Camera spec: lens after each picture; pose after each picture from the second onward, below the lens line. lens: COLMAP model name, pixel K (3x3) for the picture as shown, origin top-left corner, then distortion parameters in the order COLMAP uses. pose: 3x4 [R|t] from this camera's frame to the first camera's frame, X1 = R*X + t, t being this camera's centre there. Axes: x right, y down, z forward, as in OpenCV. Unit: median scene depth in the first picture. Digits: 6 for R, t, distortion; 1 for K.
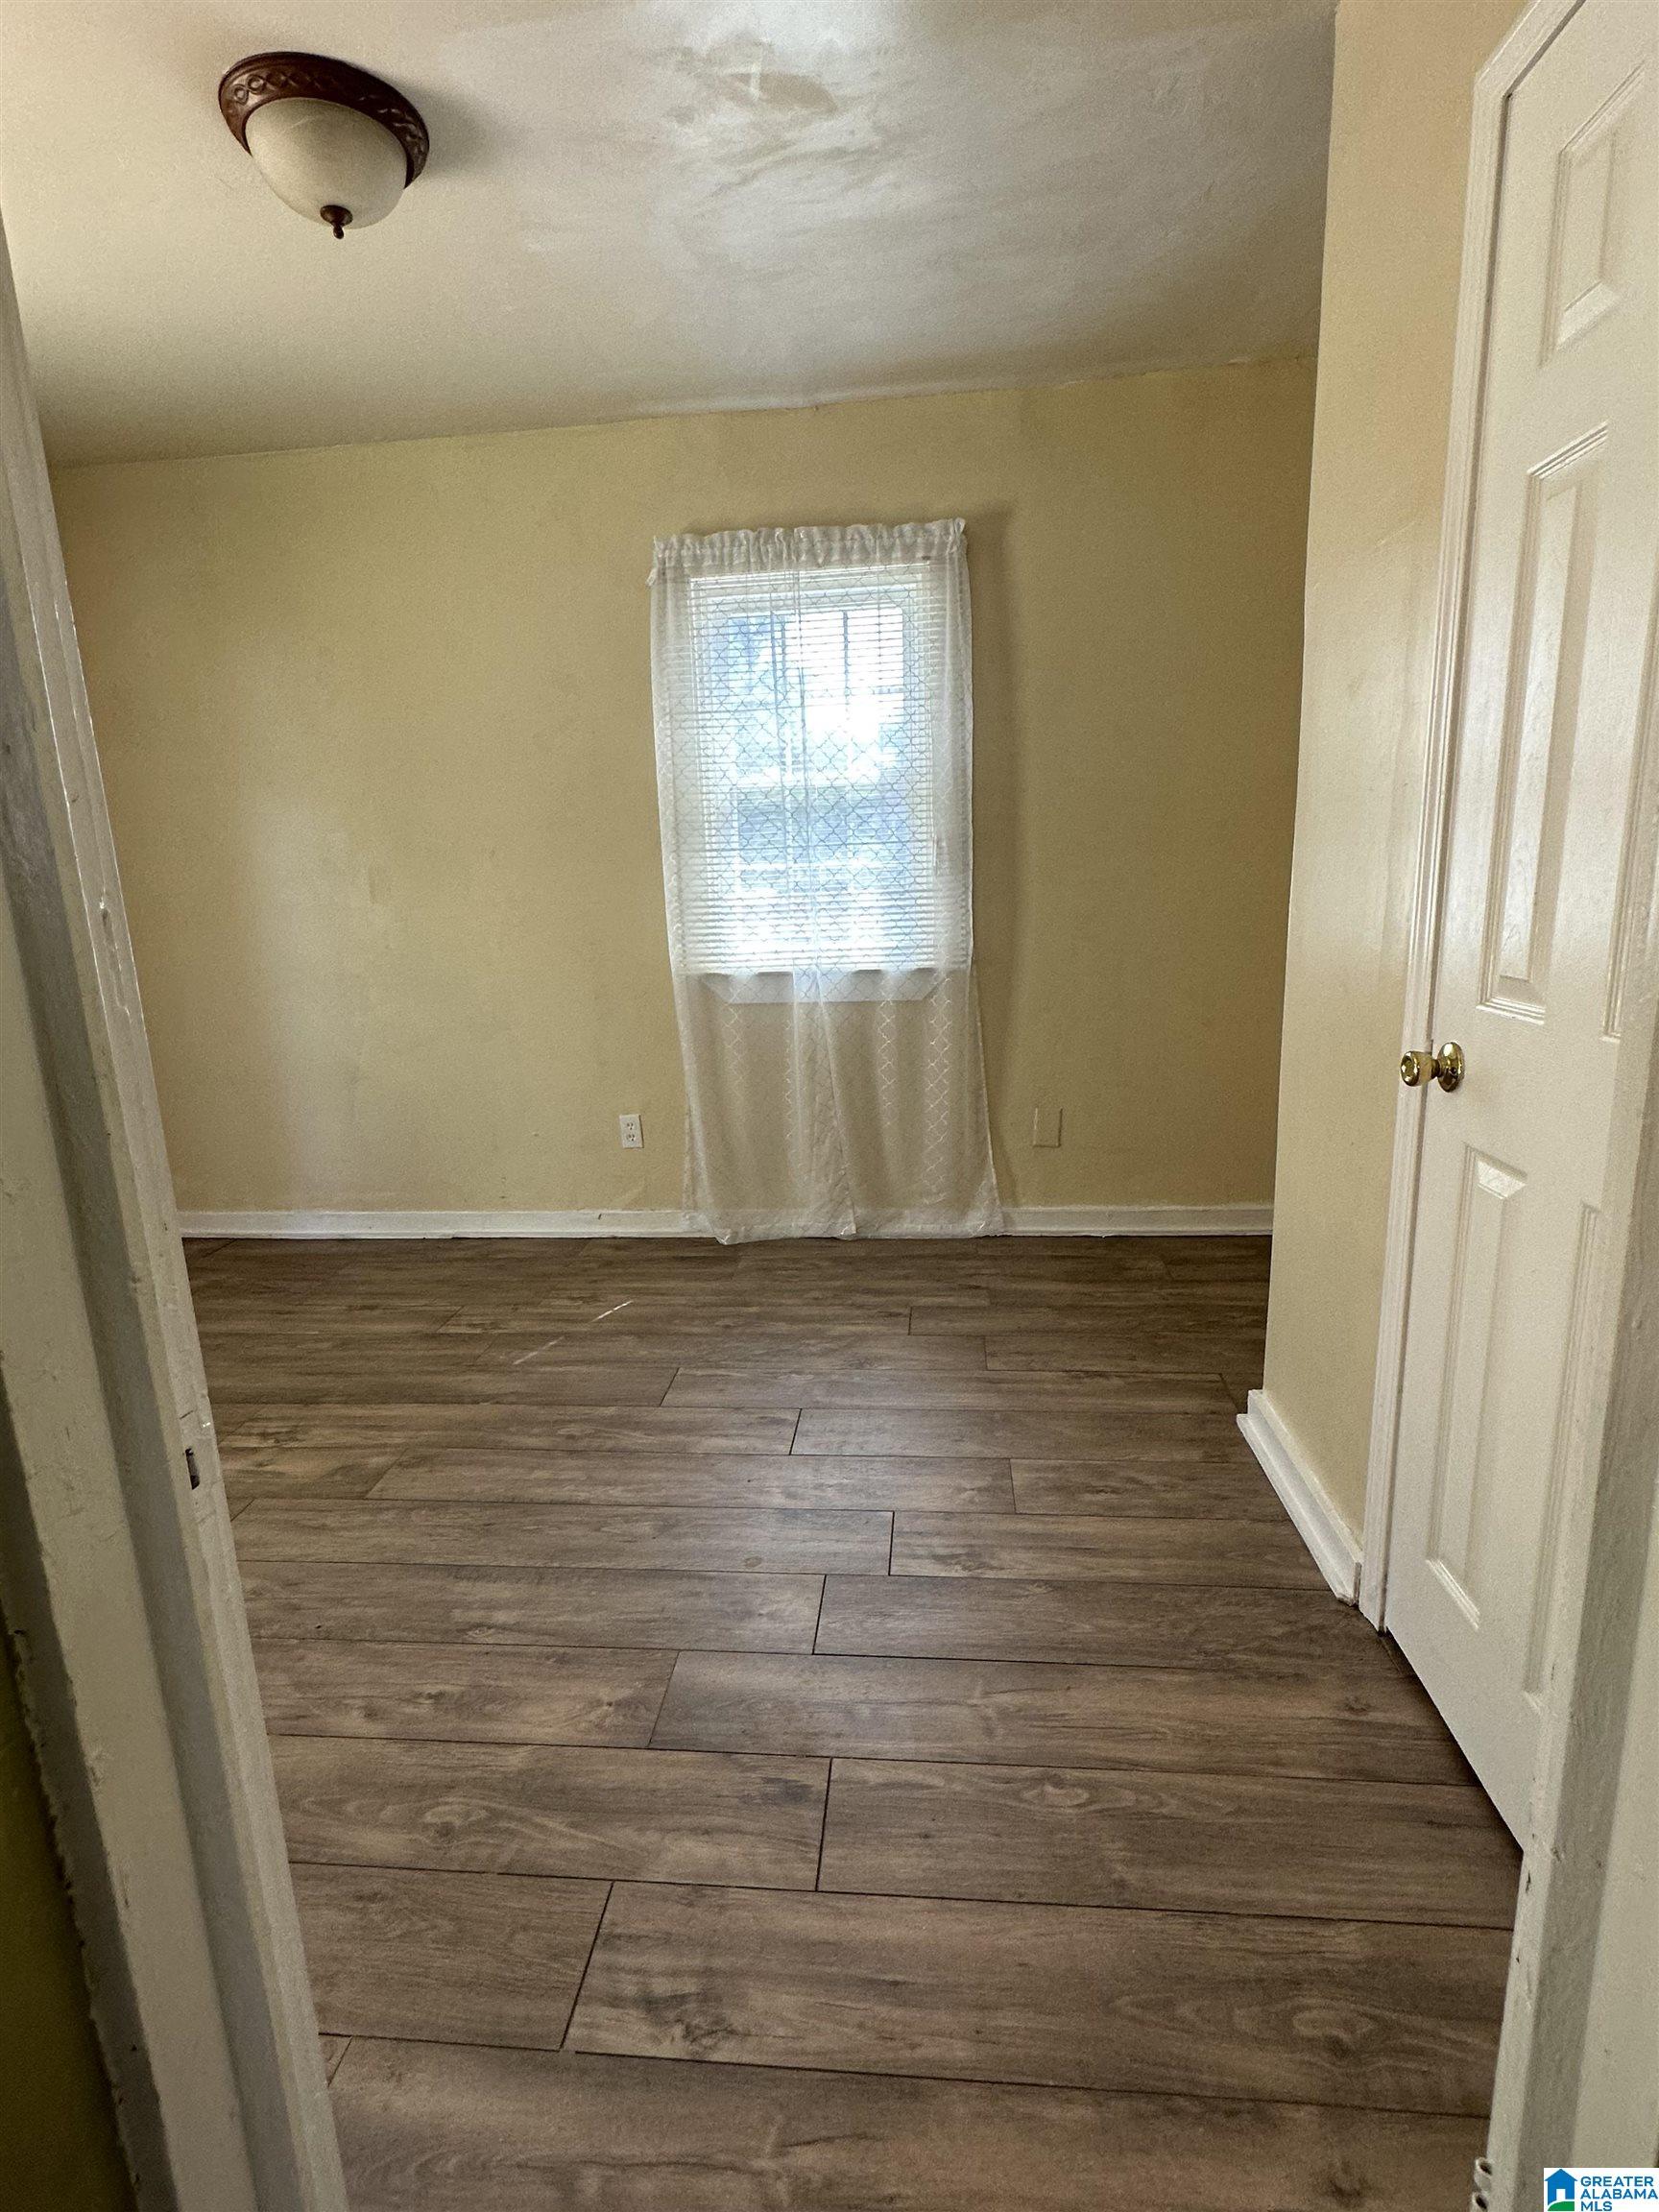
lens RADIAL K [[1101.2, 0, 829.5], [0, 1101.2, 1106.0], [0, 0, 1]] dist [-0.002042, 0.000253]
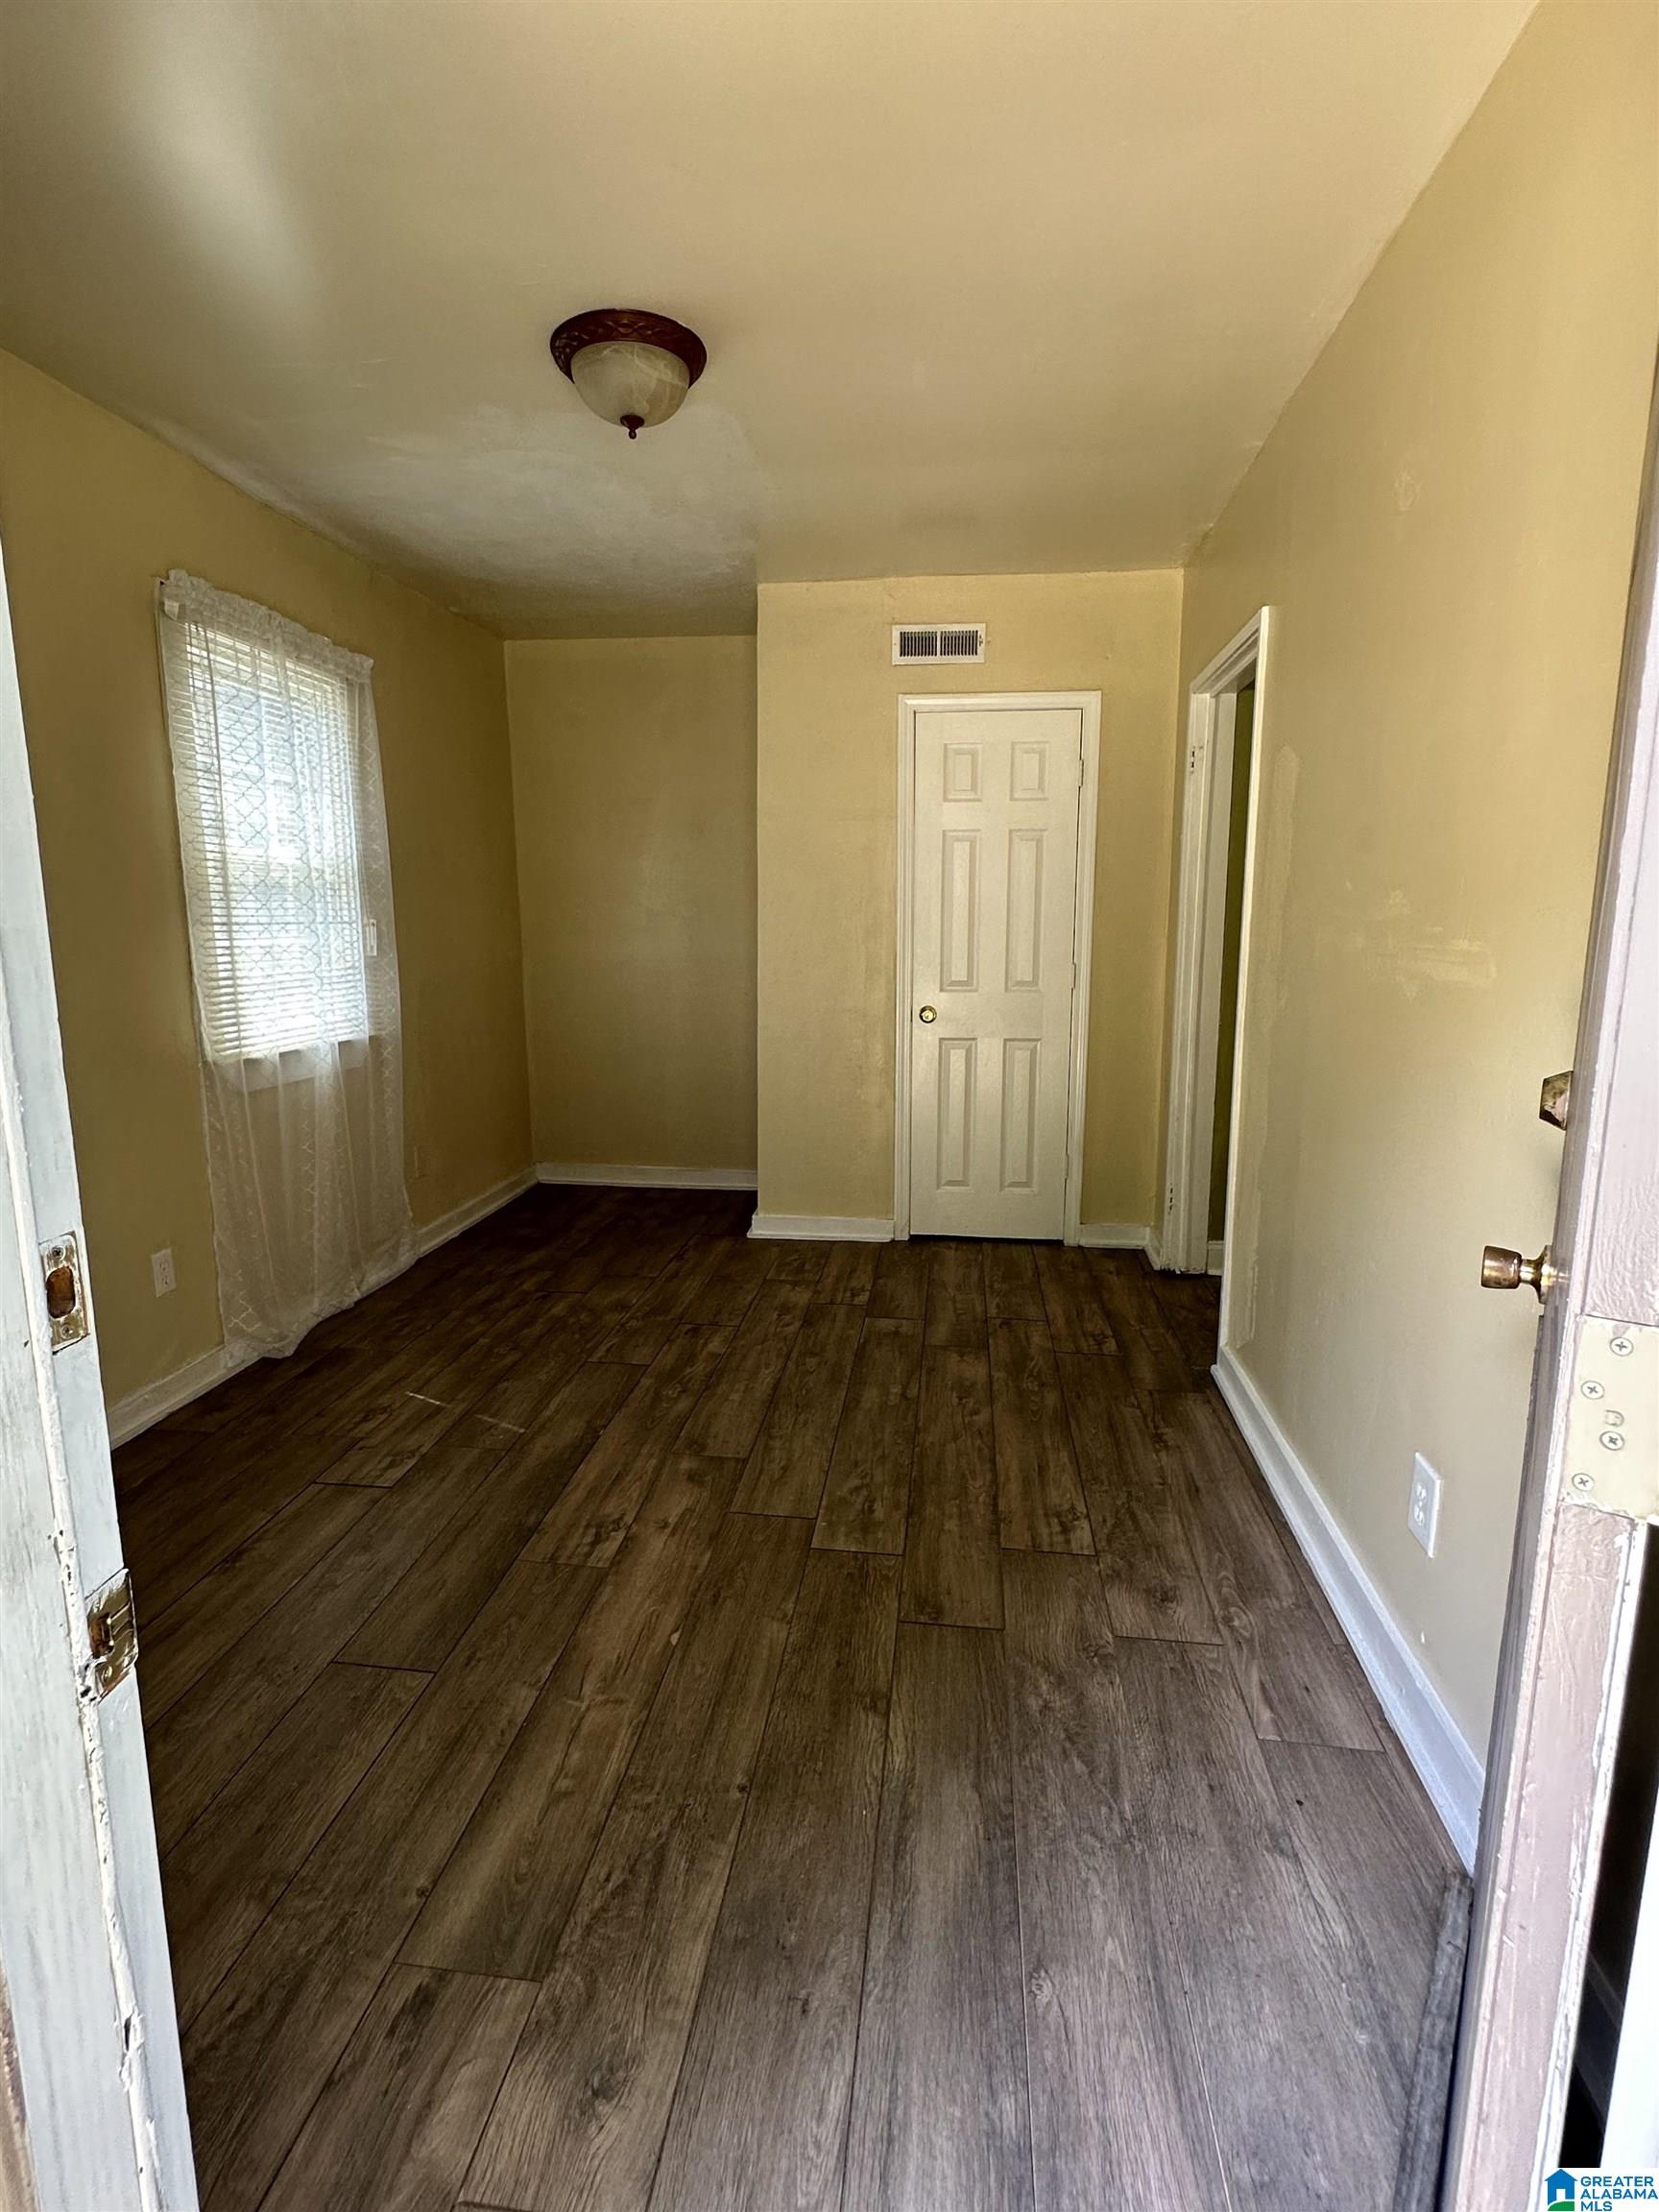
lens RADIAL K [[1086.7, 0, 869.0], [0, 1086.7, 1106.9], [0, 0, 1]] dist [-0.001070, -0.000029]
pose [[-0.014976, -0.133132, 0.990985, -1.575520], [0.215823, 0.967303, 0.133212, -0.144525], [-0.976318, 0.215873, 0.014247, 0.786851]]
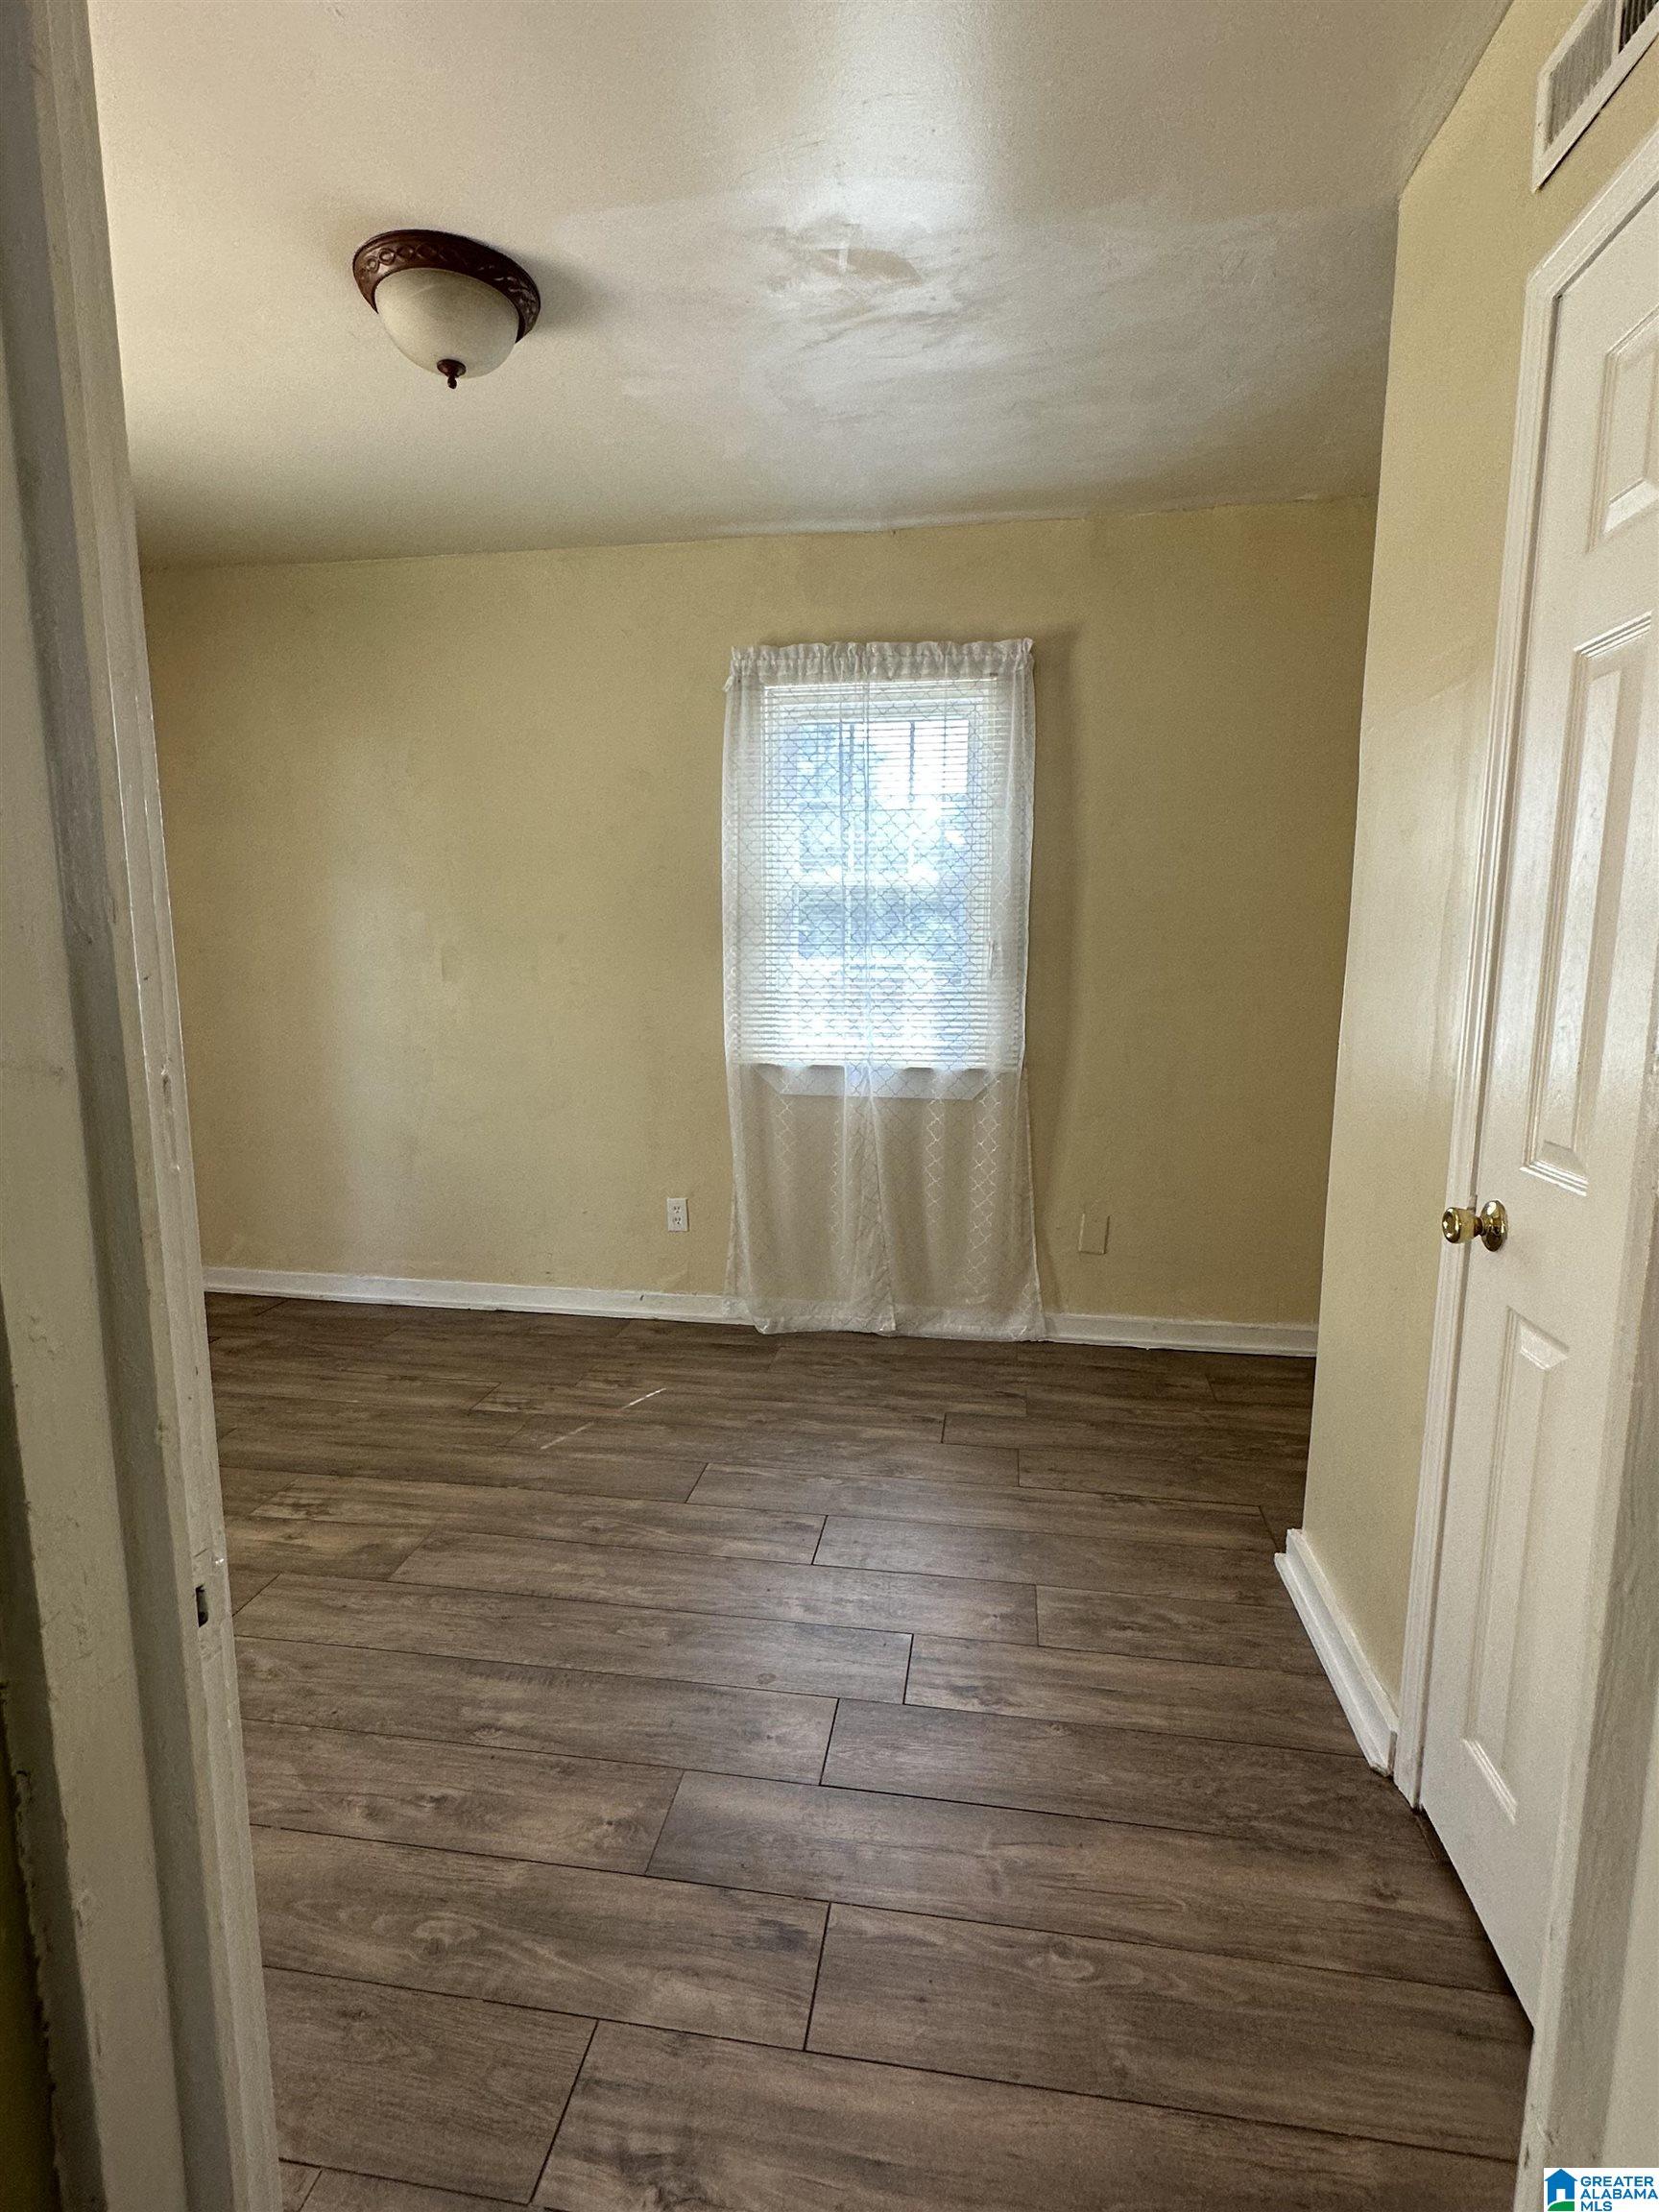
lens RADIAL K [[1101.2, 0, 829.5], [0, 1101.2, 1106.0], [0, 0, 1]] dist [-0.002042, 0.000253]
pose [[0.997434, 0.048035, -0.053094, 0.013267], [-0.051382, 0.996653, -0.063578, -0.032826], [0.049862, 0.066143, 0.996564, -0.010413]]
